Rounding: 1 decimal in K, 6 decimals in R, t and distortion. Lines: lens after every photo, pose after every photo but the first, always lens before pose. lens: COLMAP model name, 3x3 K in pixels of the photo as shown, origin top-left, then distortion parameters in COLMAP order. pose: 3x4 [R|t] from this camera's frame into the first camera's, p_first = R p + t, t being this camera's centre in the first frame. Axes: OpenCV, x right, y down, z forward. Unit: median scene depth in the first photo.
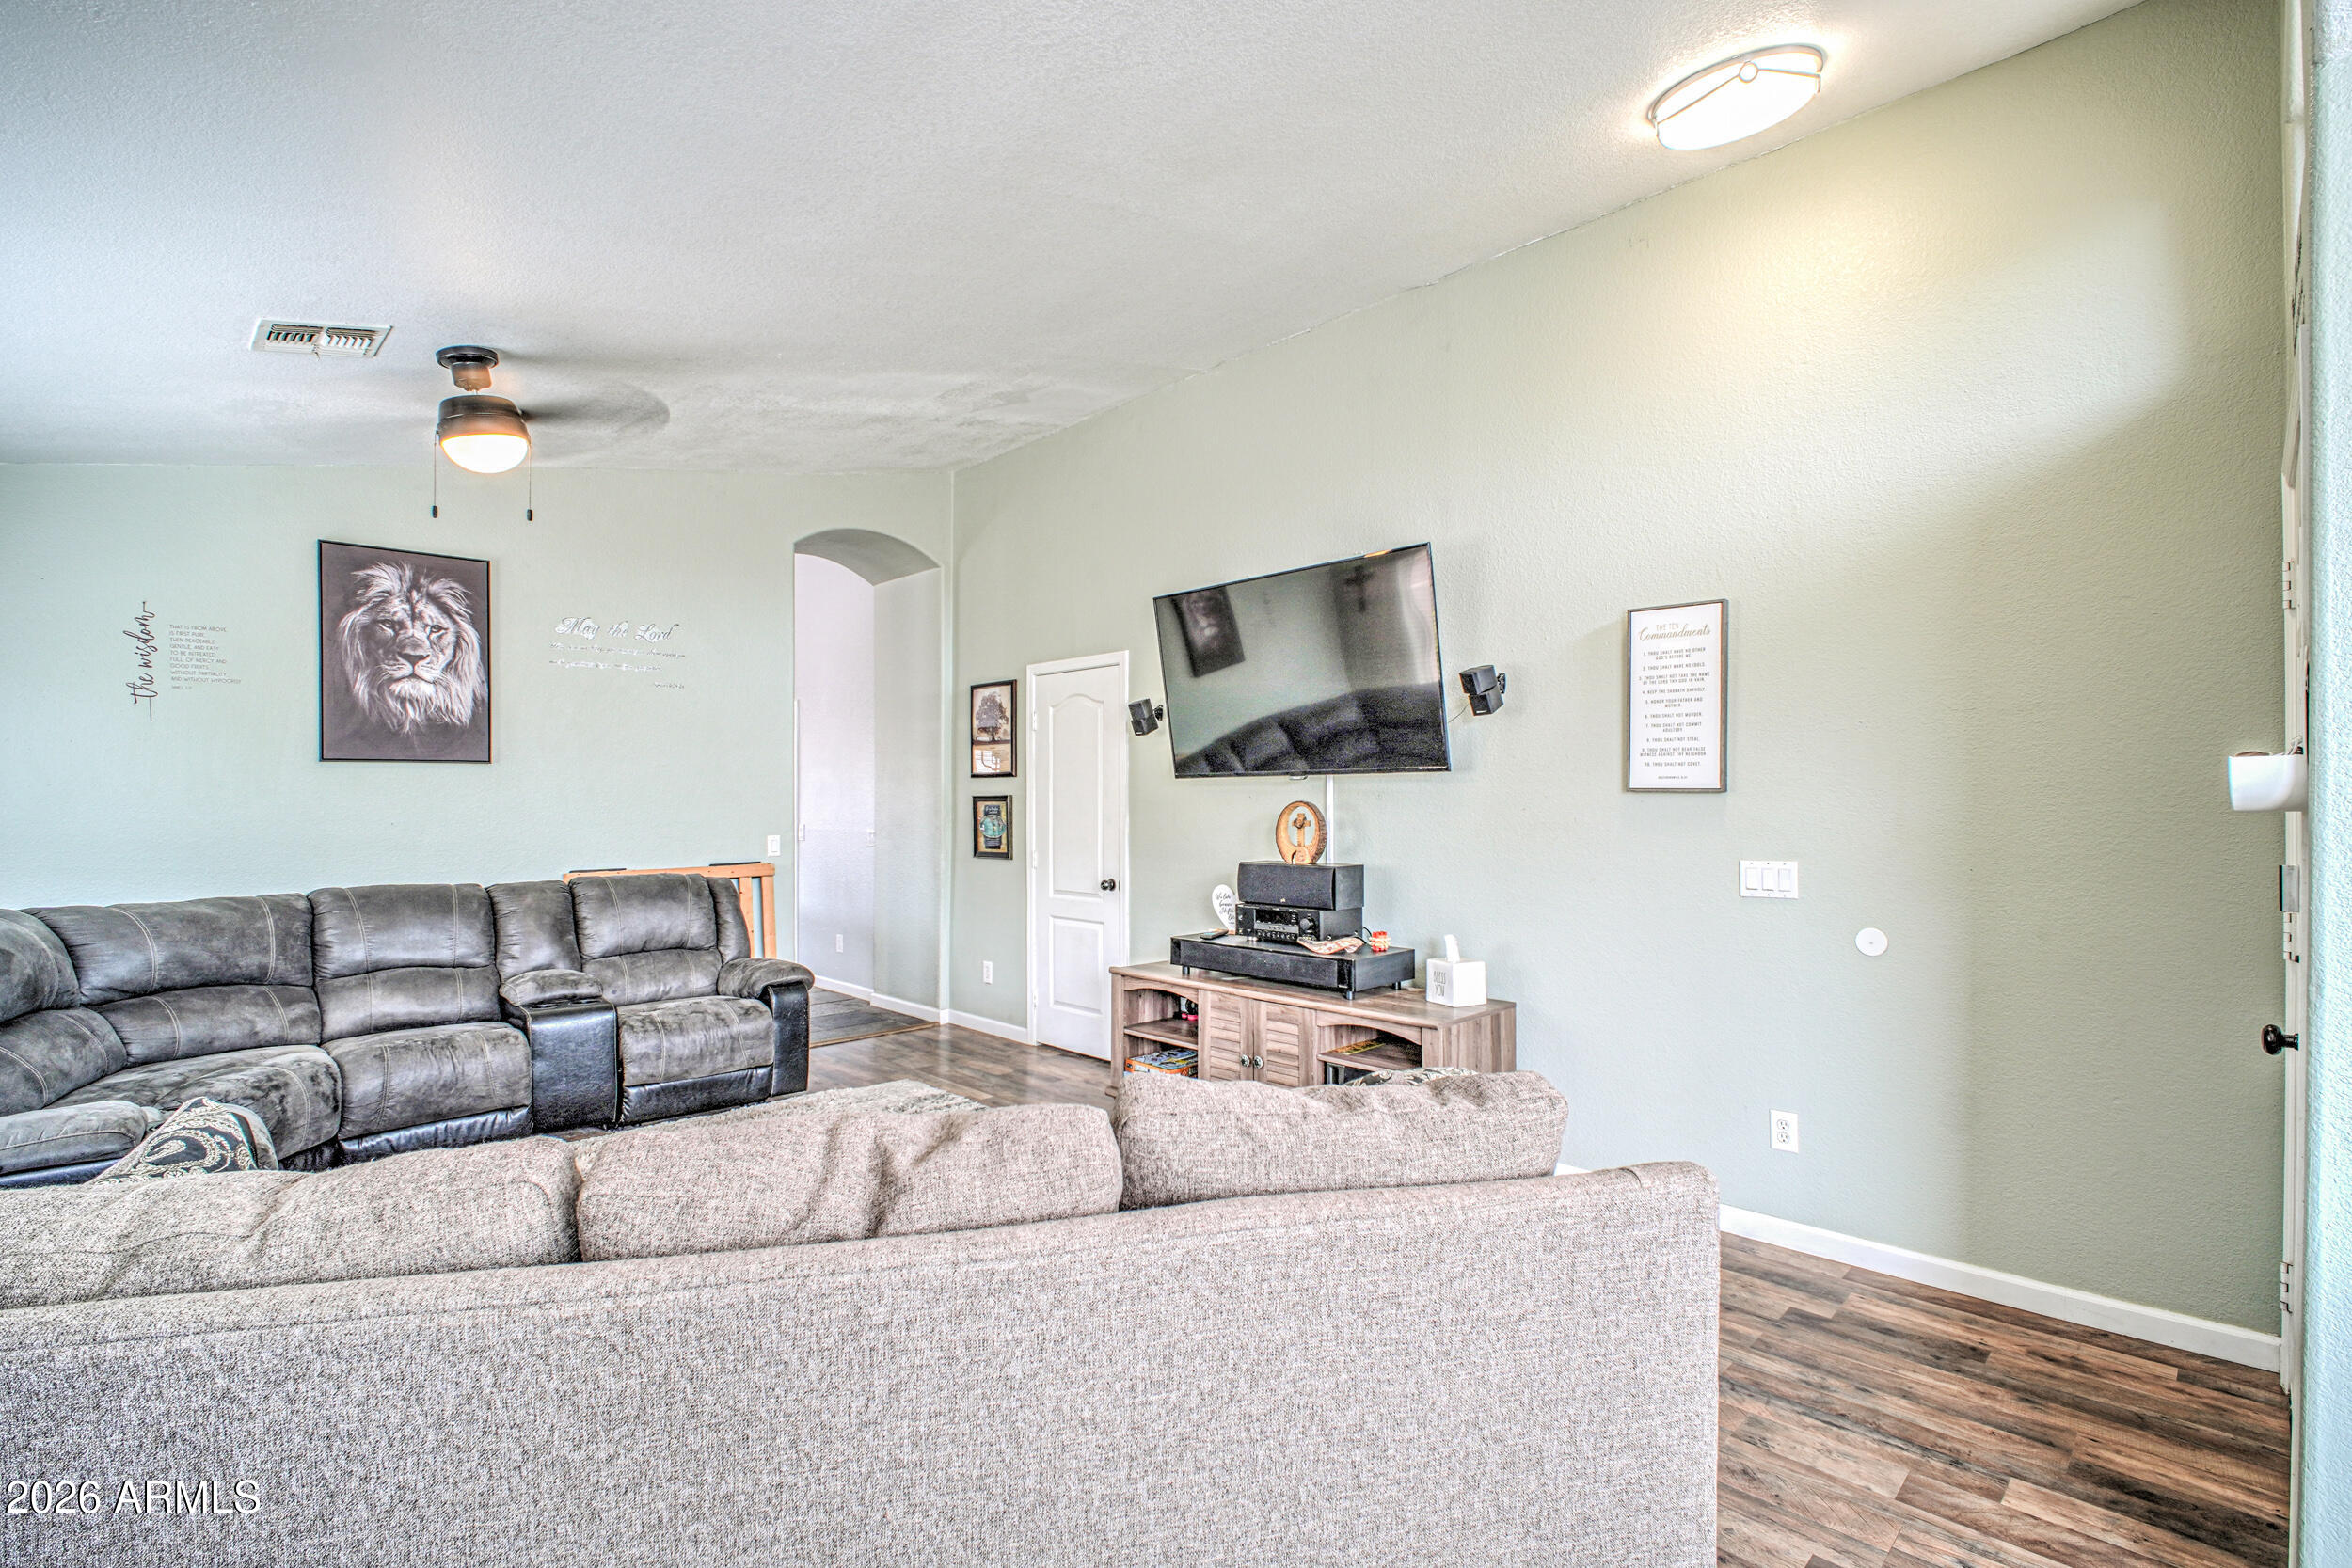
lens RADIAL K [[1070.9, 0, 1184.3], [0, 1070.9, 795.9], [0, 0, 1]] dist [-0.004454, -0.005368]
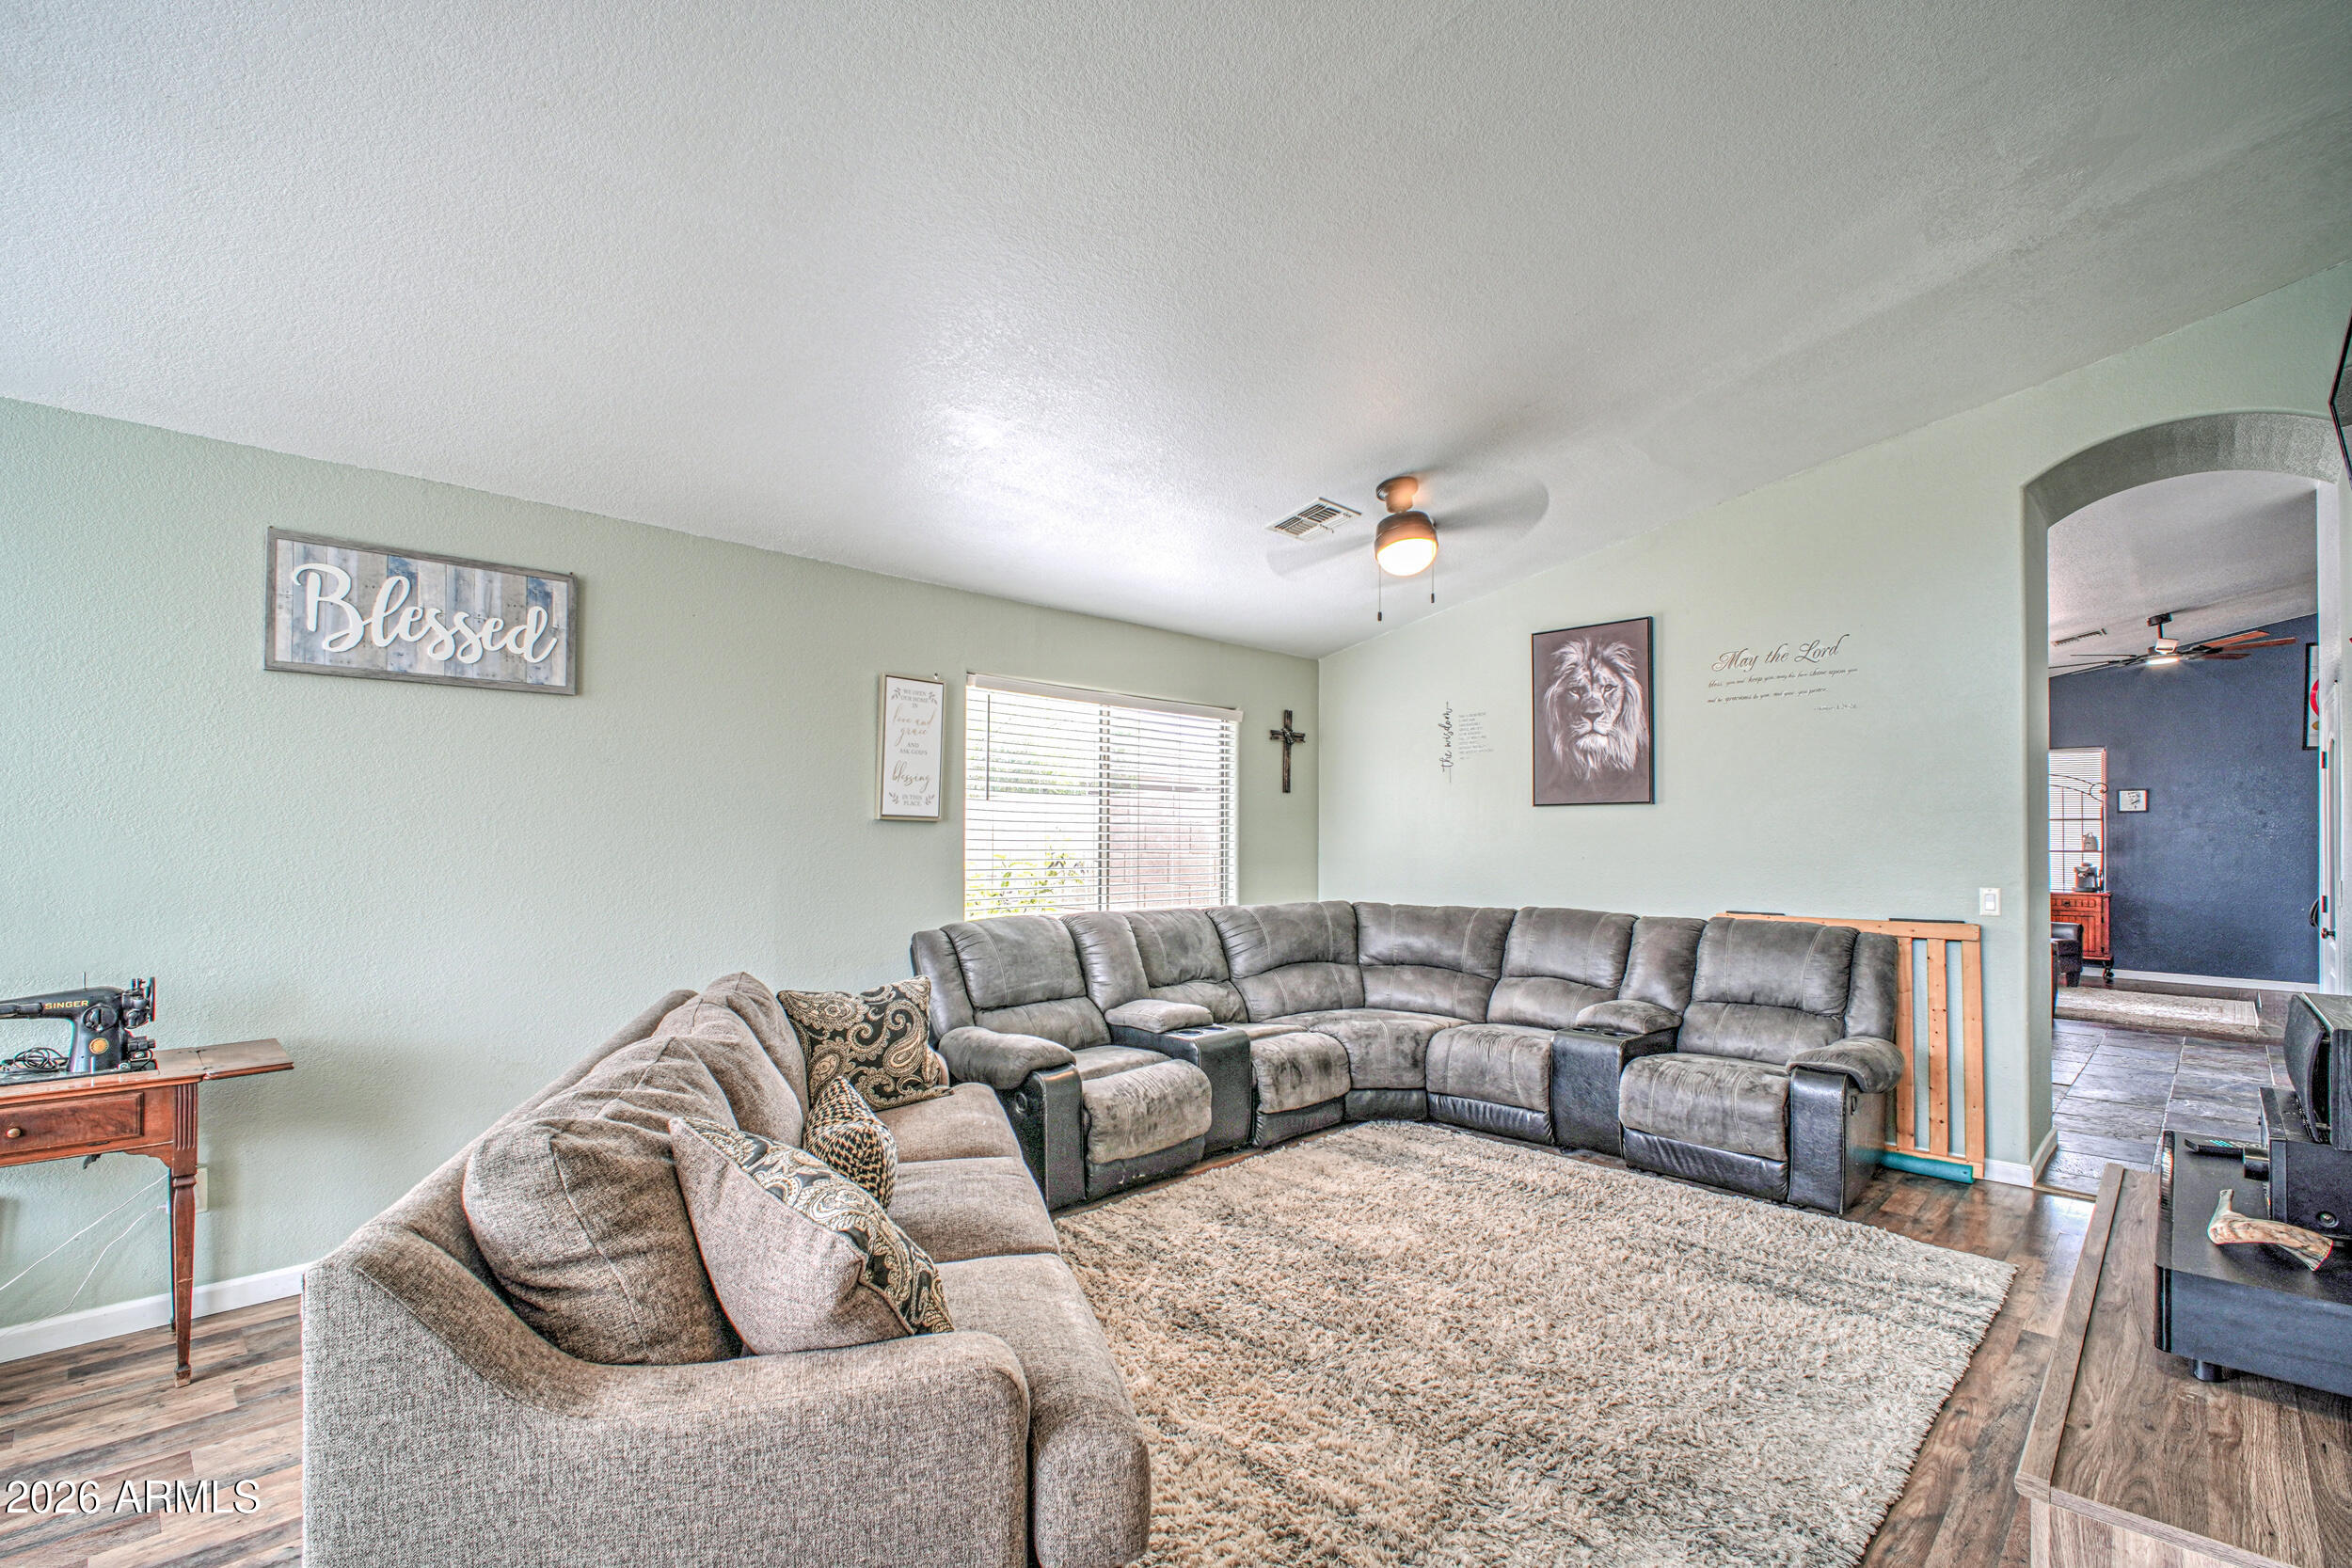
lens RADIAL K [[1070.9, 0, 1195.7], [0, 1070.9, 810.7], [0, 0, 1]] dist [-0.004454, -0.005368]
pose [[0.027515, -0.021423, -0.999392, 0.492446], [-0.004608, 0.999757, -0.021558, 0.002053], [0.999611, 0.005198, 0.027410, 0.606503]]
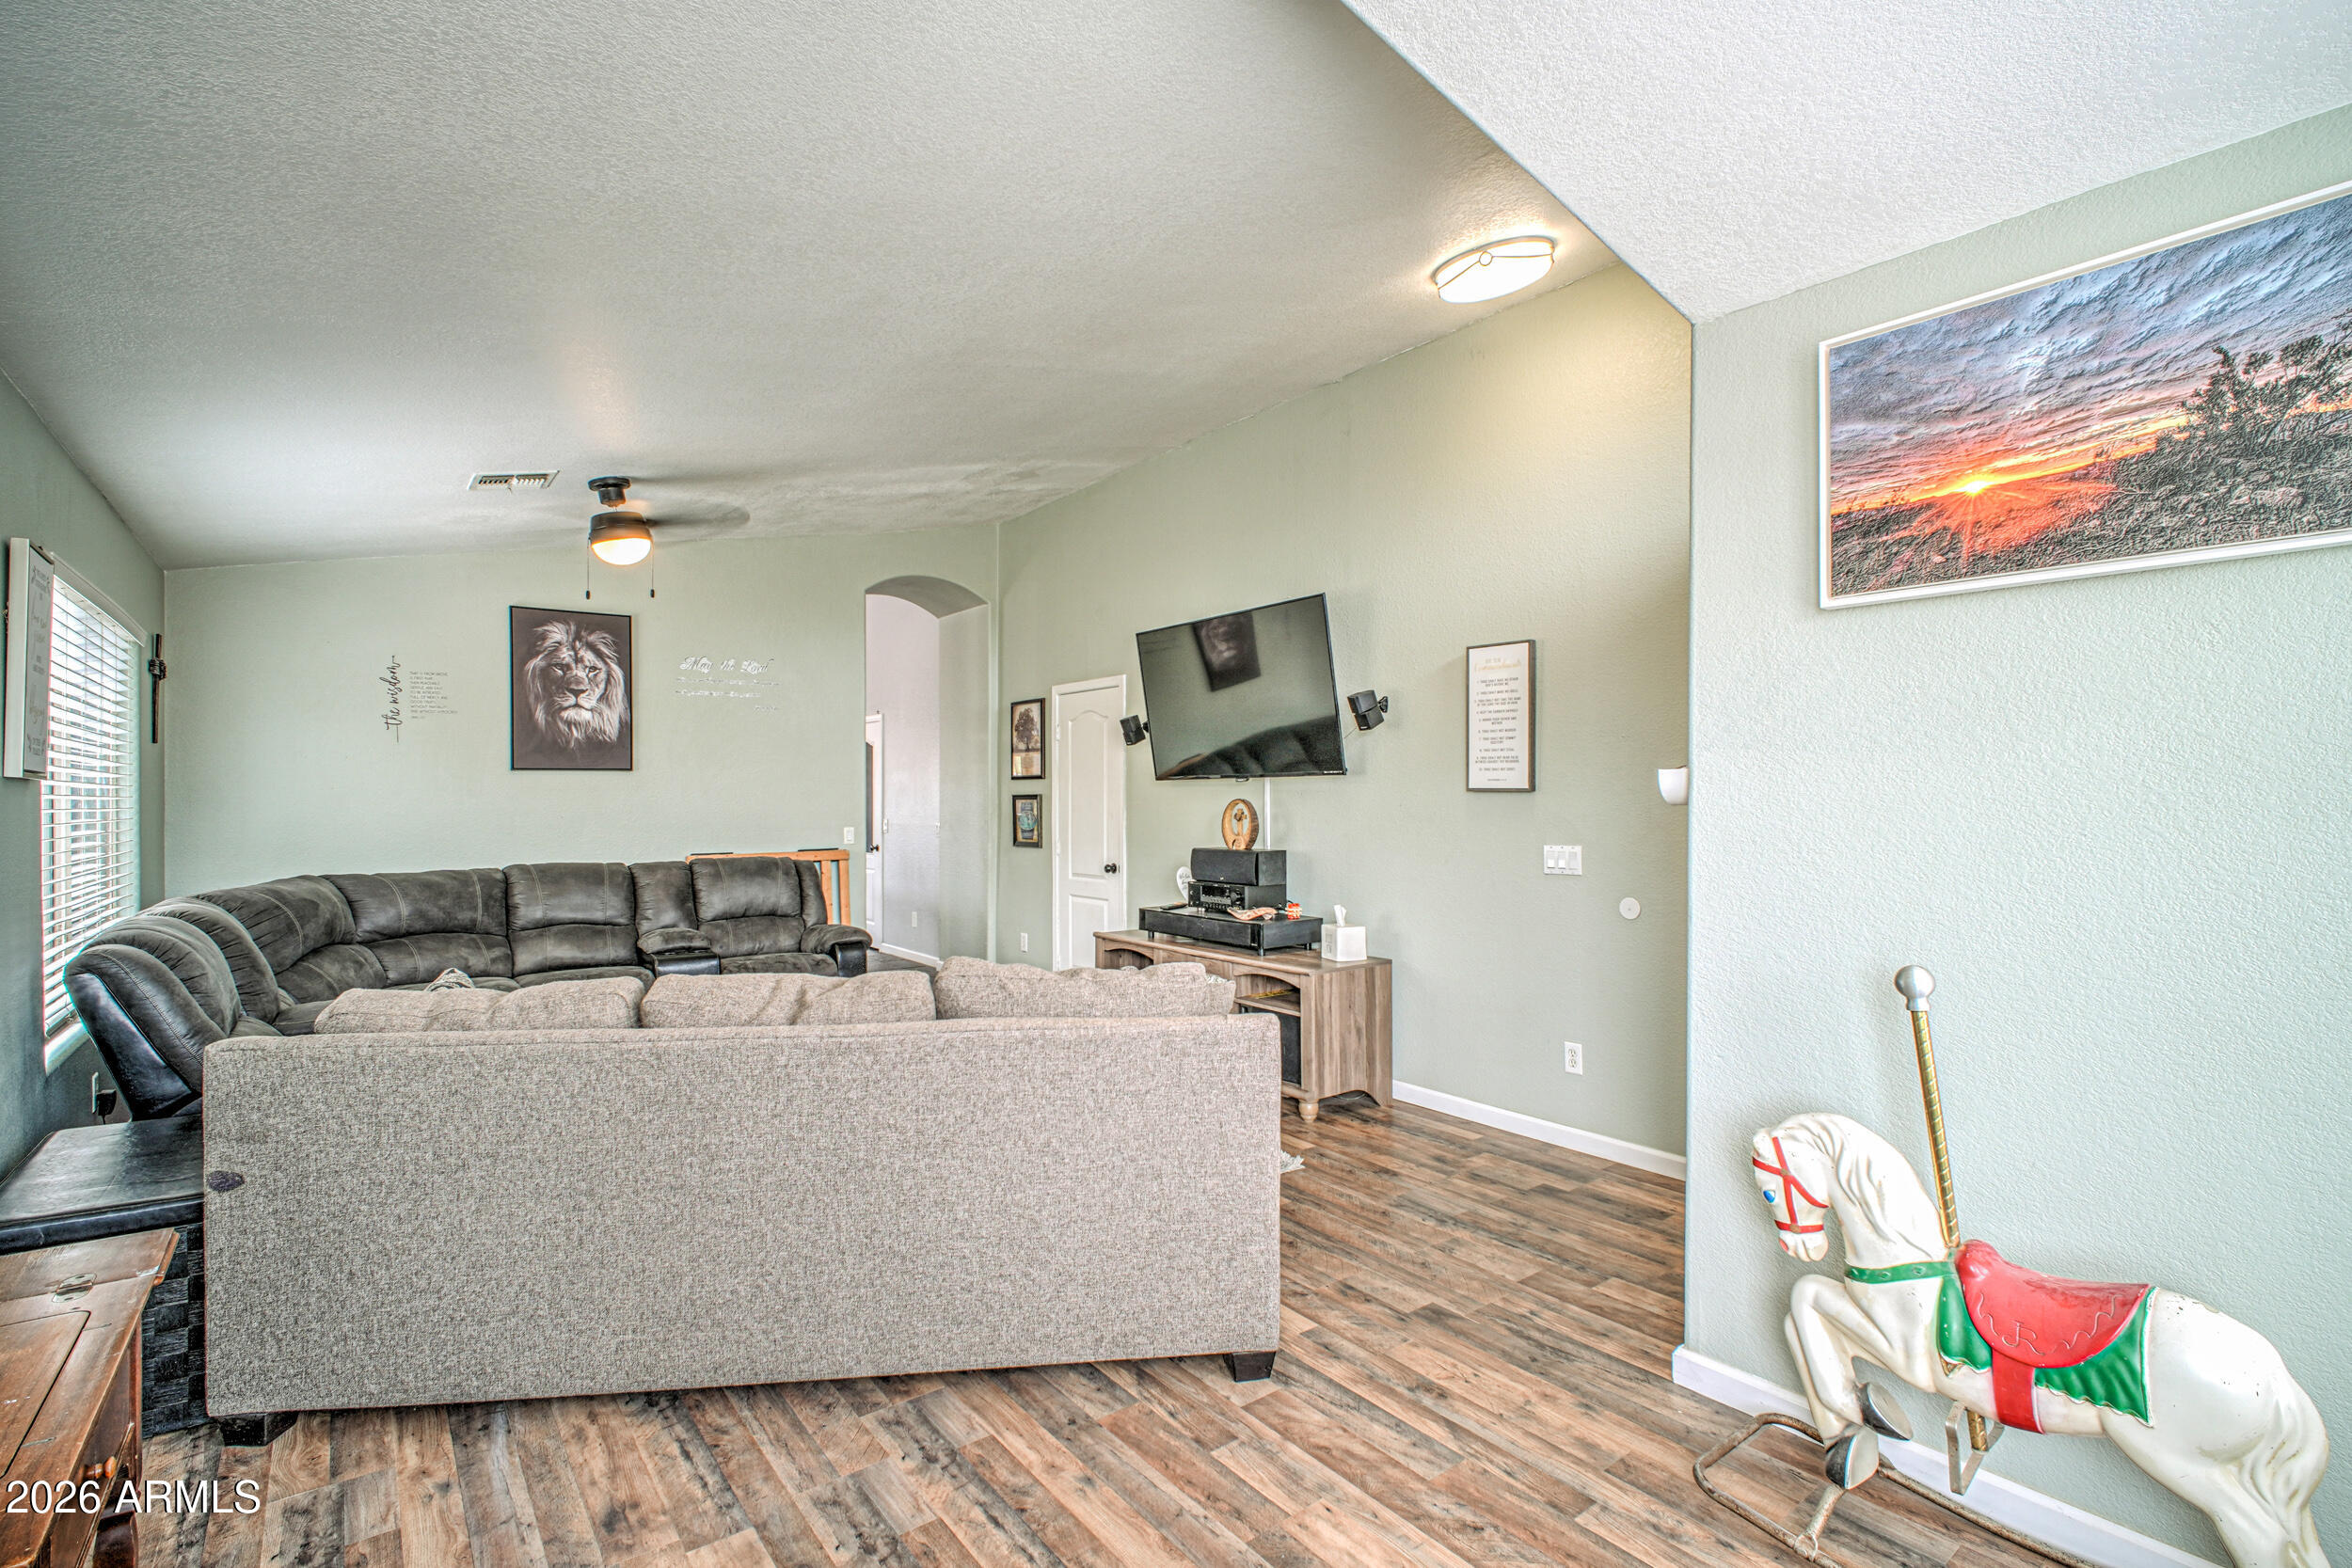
lens RADIAL K [[1070.9, 0, 1181.0], [0, 1070.9, 790.5], [0, 0, 1]] dist [-0.004454, -0.005368]
pose [[0.993066, -0.002382, -0.117538, 0.201192], [0.001984, 0.999992, -0.003501, -0.000666], [0.117545, 0.003243, 0.993062, -0.258731]]
